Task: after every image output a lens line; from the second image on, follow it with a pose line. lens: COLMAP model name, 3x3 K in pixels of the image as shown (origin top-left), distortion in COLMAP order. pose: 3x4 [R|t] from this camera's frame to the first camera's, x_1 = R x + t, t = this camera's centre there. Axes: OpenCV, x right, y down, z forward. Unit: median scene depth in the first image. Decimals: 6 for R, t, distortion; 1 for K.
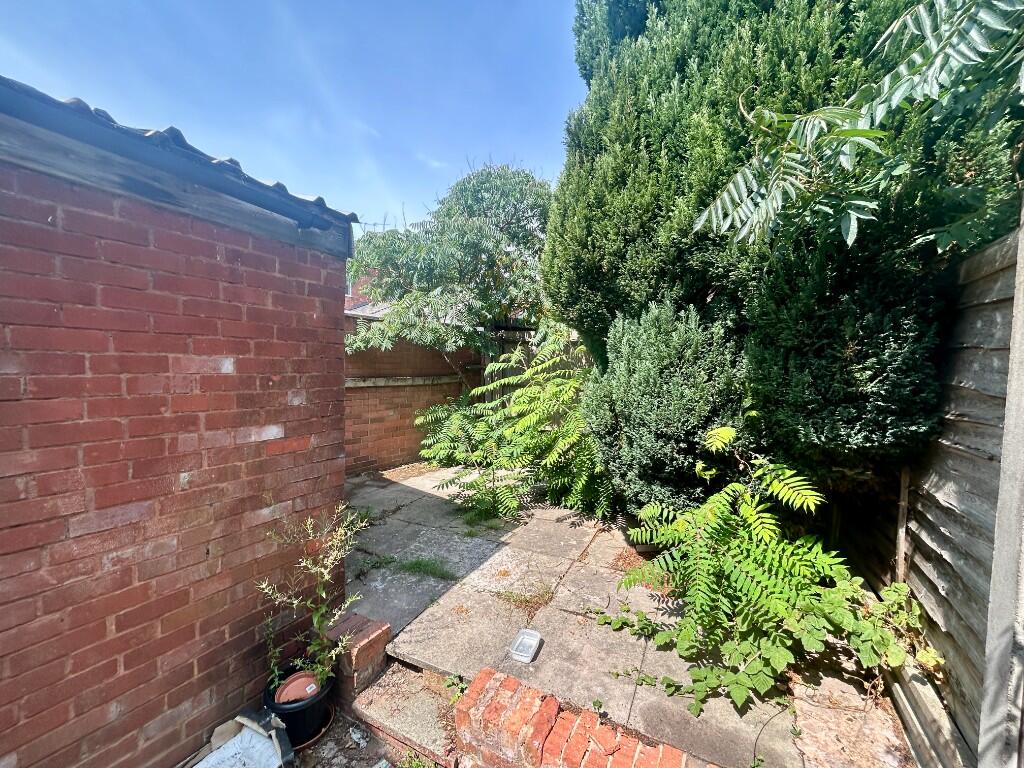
lens RADIAL K [[414.1, 0, 510.8], [0, 414.1, 389.6], [0, 0, 1]] dist [-0.001090, -0.000204]
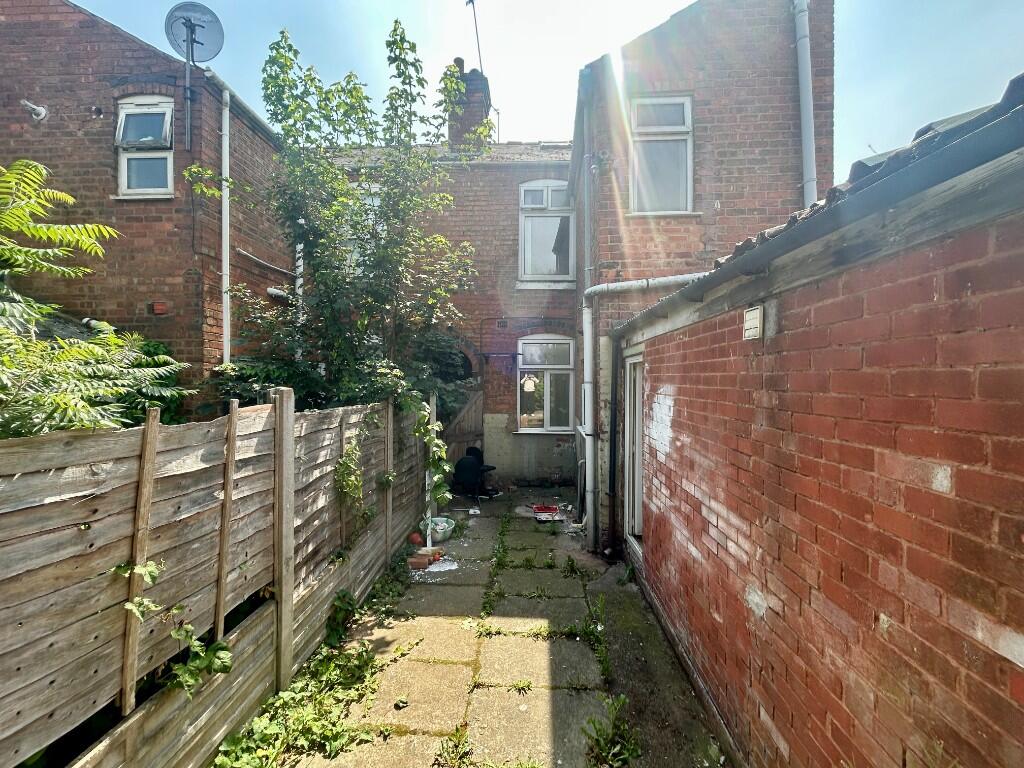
lens RADIAL K [[414.1, 0, 512.6], [0, 414.1, 380.3], [0, 0, 1]] dist [-0.001090, -0.000204]
pose [[-0.896617, -0.004278, -0.442786, 0.104599], [-0.023457, 0.999008, 0.037846, -0.208818], [0.442185, 0.044320, -0.895828, 1.288919]]
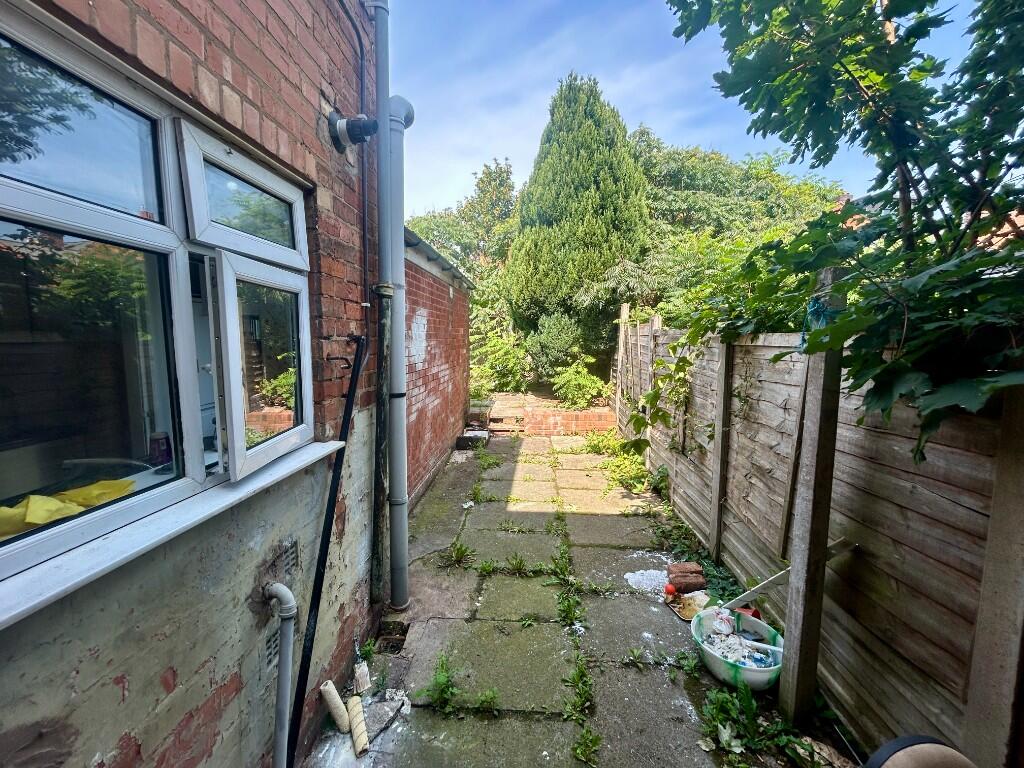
lens RADIAL K [[414.1, 0, 513.7], [0, 414.1, 378.9], [0, 0, 1]] dist [-0.001090, -0.000204]
pose [[0.900403, -0.045382, 0.432683, -1.950110], [0.015125, 0.997209, 0.073118, 0.112168], [-0.434793, -0.059292, 0.898576, -2.584736]]
